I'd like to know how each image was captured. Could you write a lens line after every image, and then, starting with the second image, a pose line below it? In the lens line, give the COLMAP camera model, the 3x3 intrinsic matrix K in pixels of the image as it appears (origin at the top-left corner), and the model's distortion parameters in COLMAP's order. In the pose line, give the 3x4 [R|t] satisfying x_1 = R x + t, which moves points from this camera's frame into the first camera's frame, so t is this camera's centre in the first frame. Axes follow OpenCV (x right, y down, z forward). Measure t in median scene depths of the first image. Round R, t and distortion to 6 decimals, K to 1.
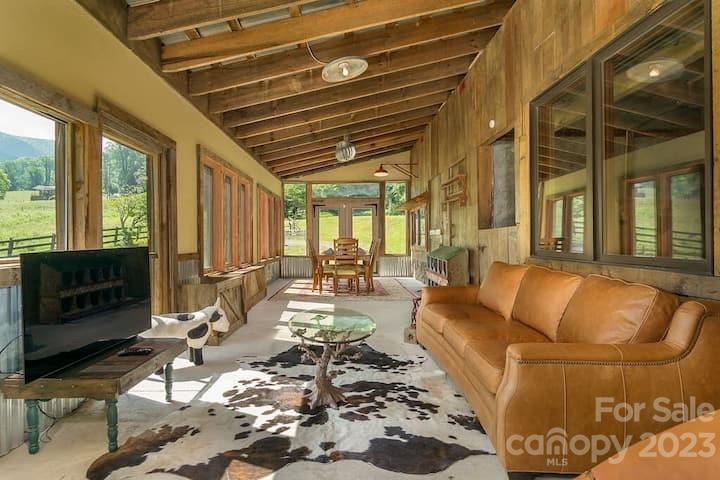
lens RADIAL K [[380.1, 0, 360.0], [0, 380.1, 240.0], [0, 0, 1]] dist [0.000381, 0.001101]
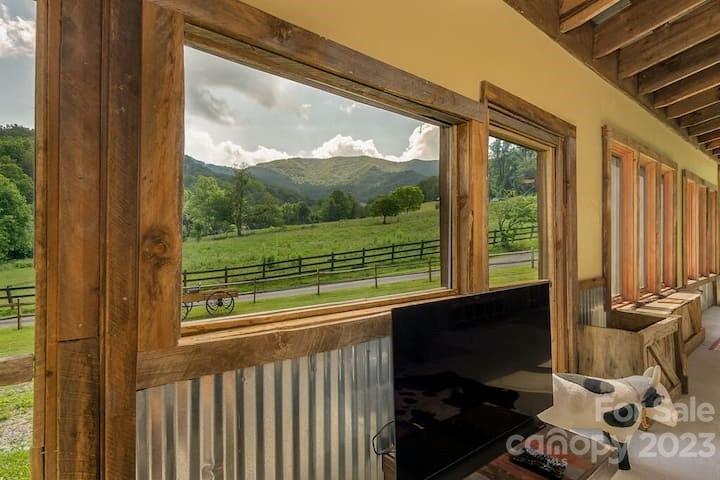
lens RADIAL K [[380.1, 0, 360.0], [0, 380.1, 240.0], [0, 0, 1]] dist [0.000381, 0.001101]
pose [[0.614001, 0.004459, -0.789293, -0.112034], [-0.003817, 0.999989, 0.002679, -0.028695], [0.789296, 0.001368, 0.614012, 0.157036]]
